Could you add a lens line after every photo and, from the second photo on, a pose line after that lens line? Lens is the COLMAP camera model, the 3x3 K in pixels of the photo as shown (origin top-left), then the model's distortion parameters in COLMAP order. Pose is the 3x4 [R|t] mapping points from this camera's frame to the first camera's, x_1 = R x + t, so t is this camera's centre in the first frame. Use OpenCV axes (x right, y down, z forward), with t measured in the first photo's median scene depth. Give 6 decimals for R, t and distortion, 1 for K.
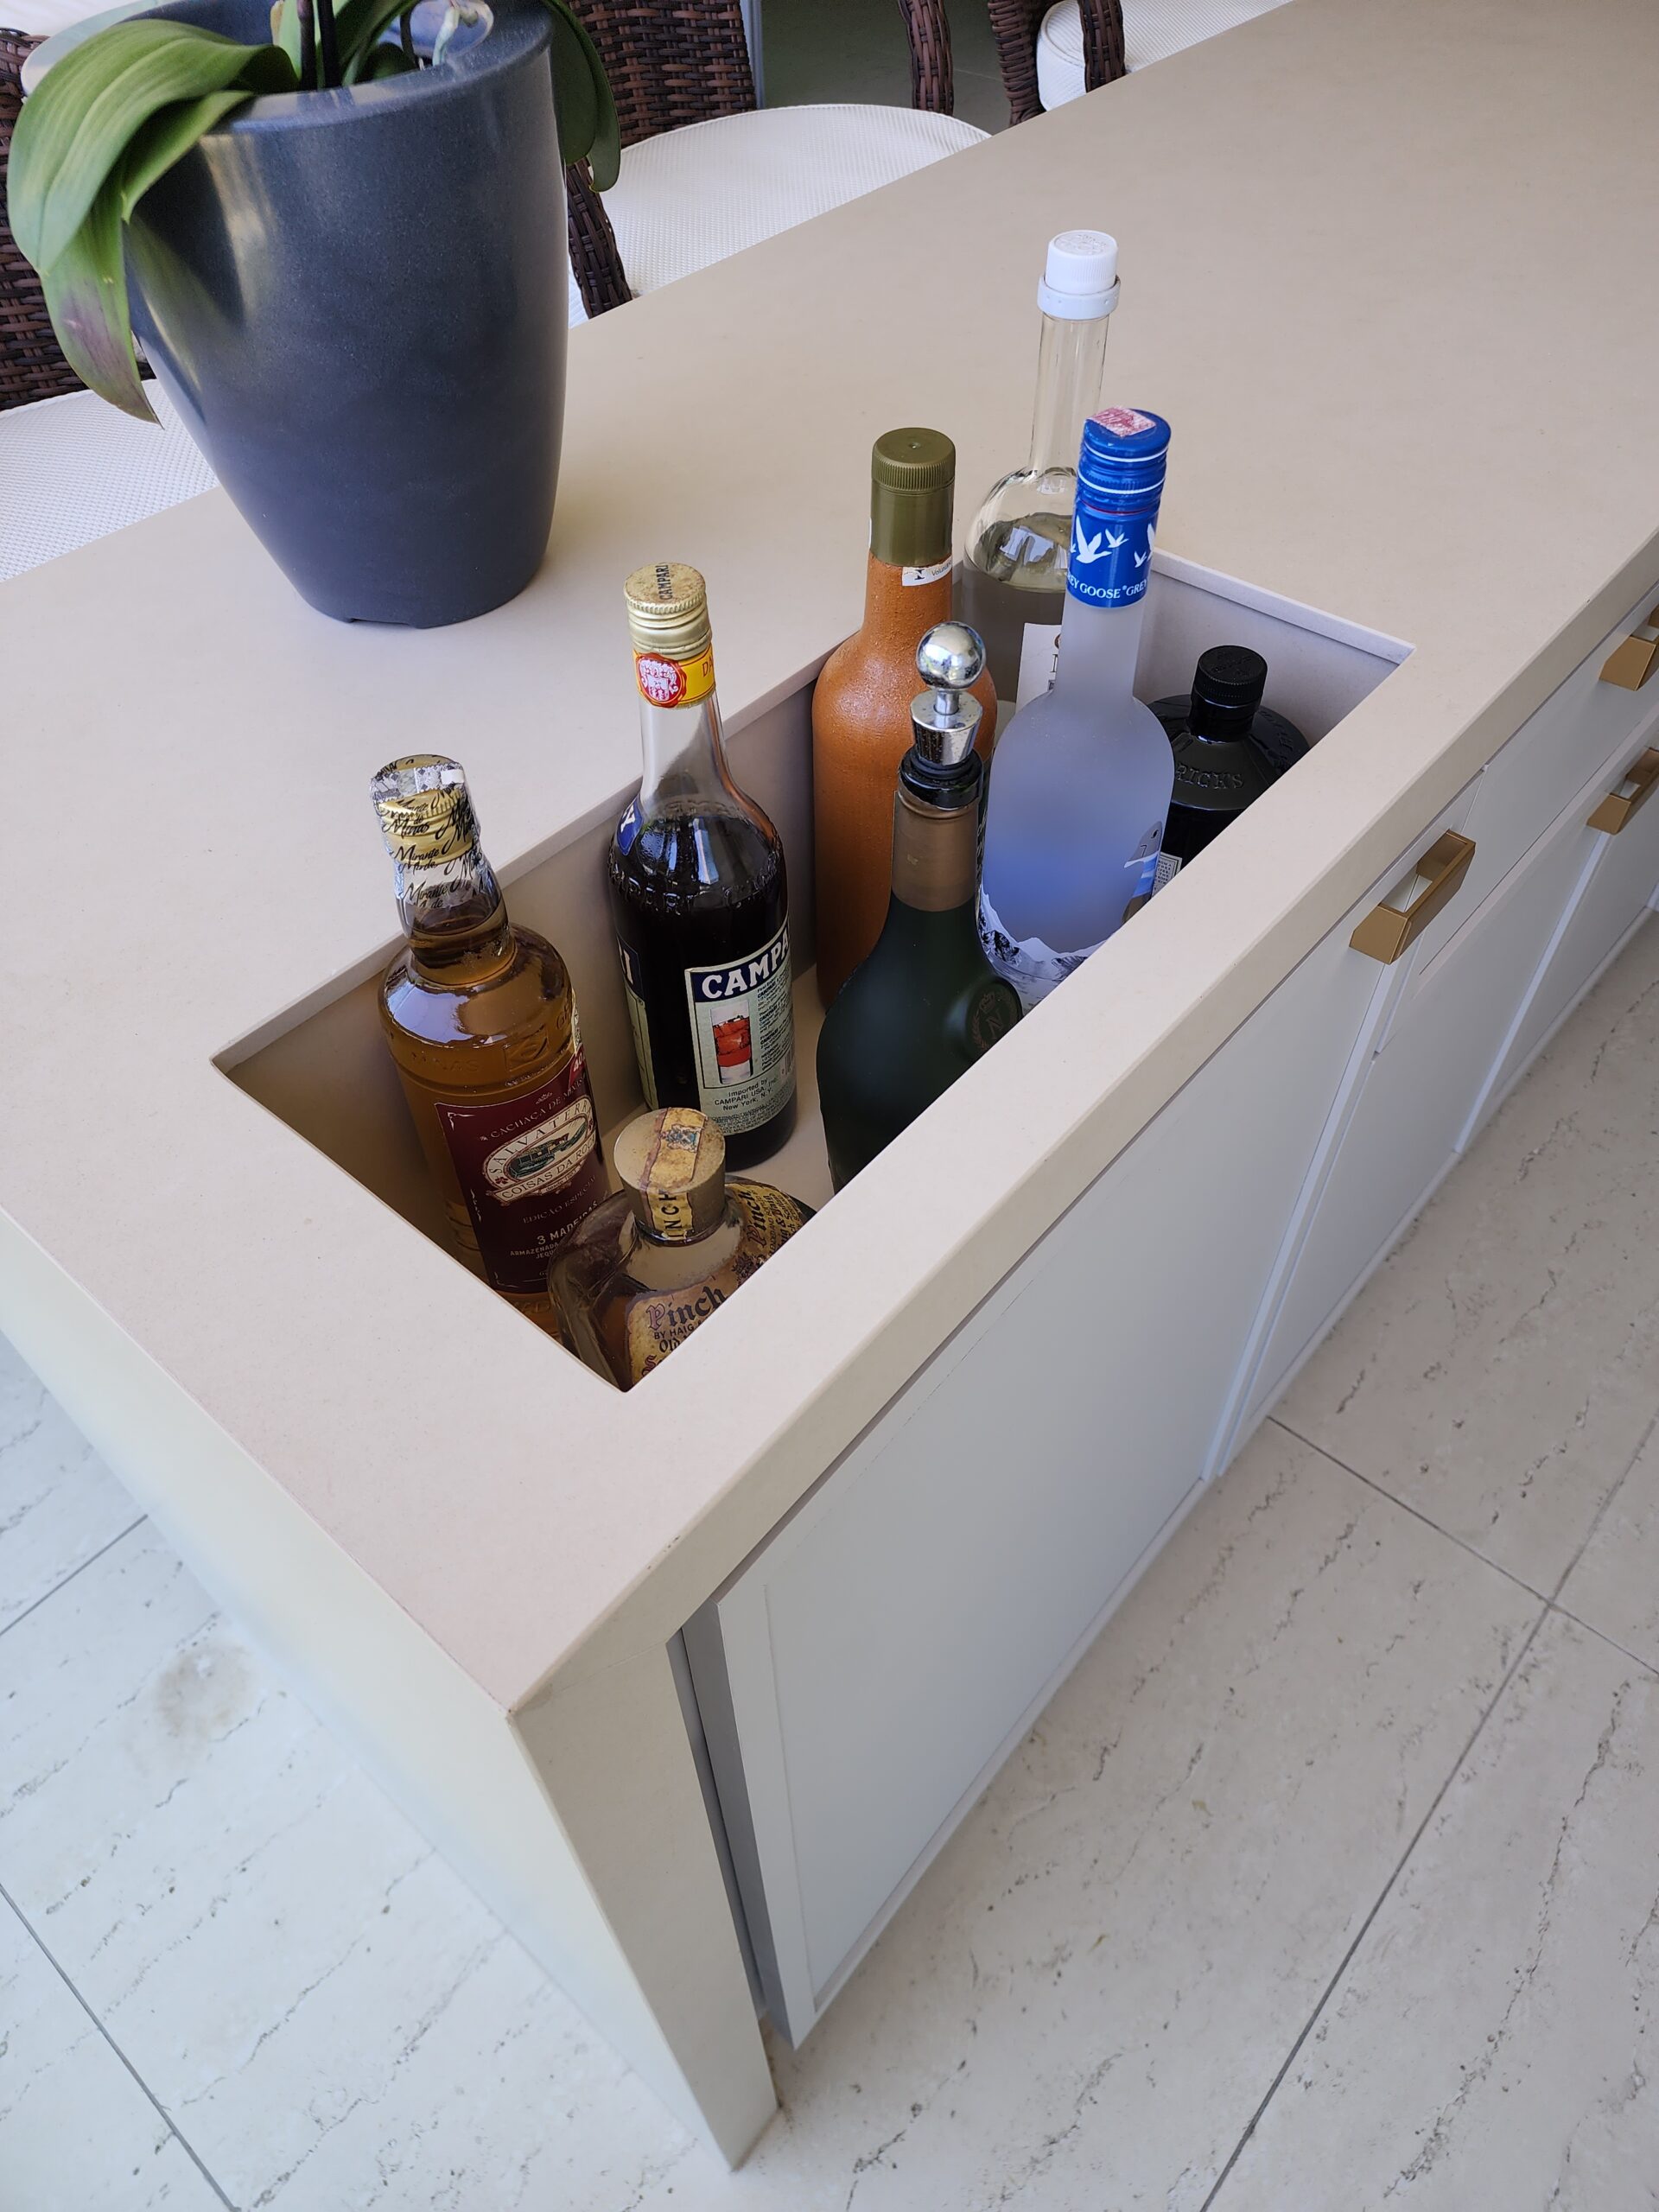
lens RADIAL K [[1503.7, 0, 846.0], [0, 1503.7, 1110.8], [0, 0, 1]] dist [0.099900, -0.089323]
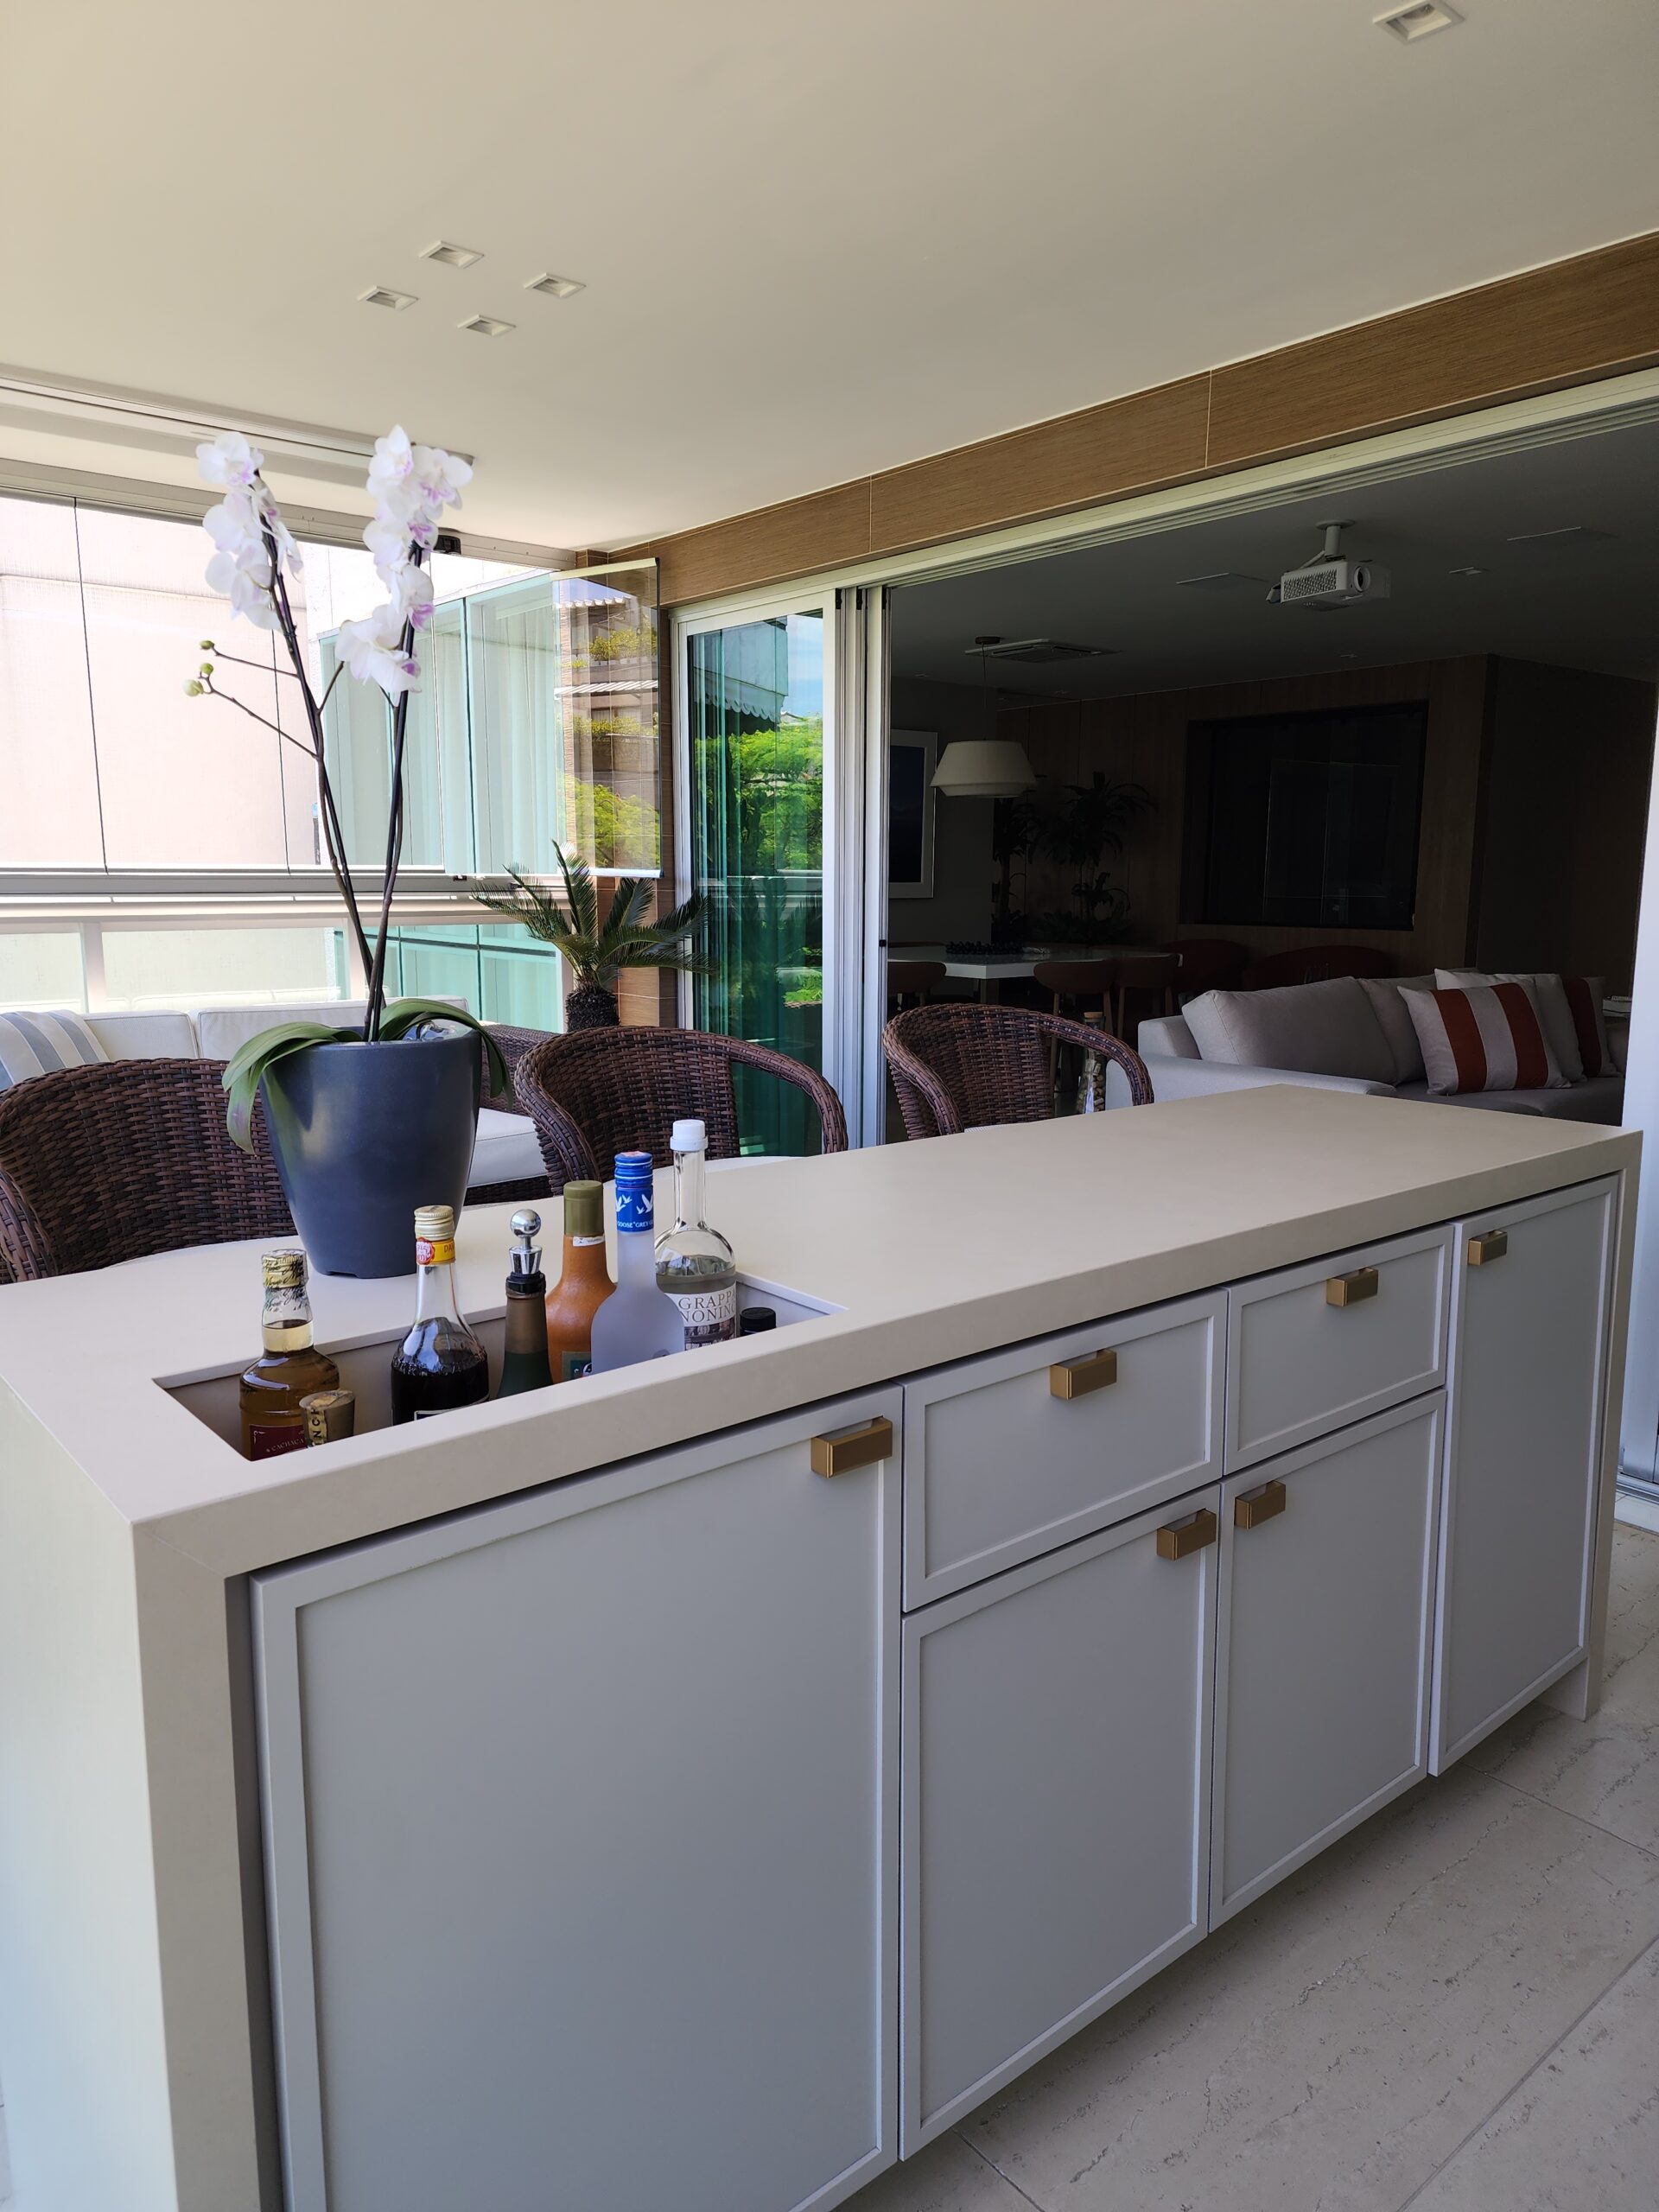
lens RADIAL K [[1475.0, 0, 819.2], [0, 1475.0, 1100.9], [0, 0, 1]] dist [0.082850, -0.075956]
pose [[0.986049, 0.043231, -0.160740, 0.281941], [-0.136051, 0.765682, -0.628666, 0.296606], [0.095898, 0.641764, 0.760882, -0.252107]]
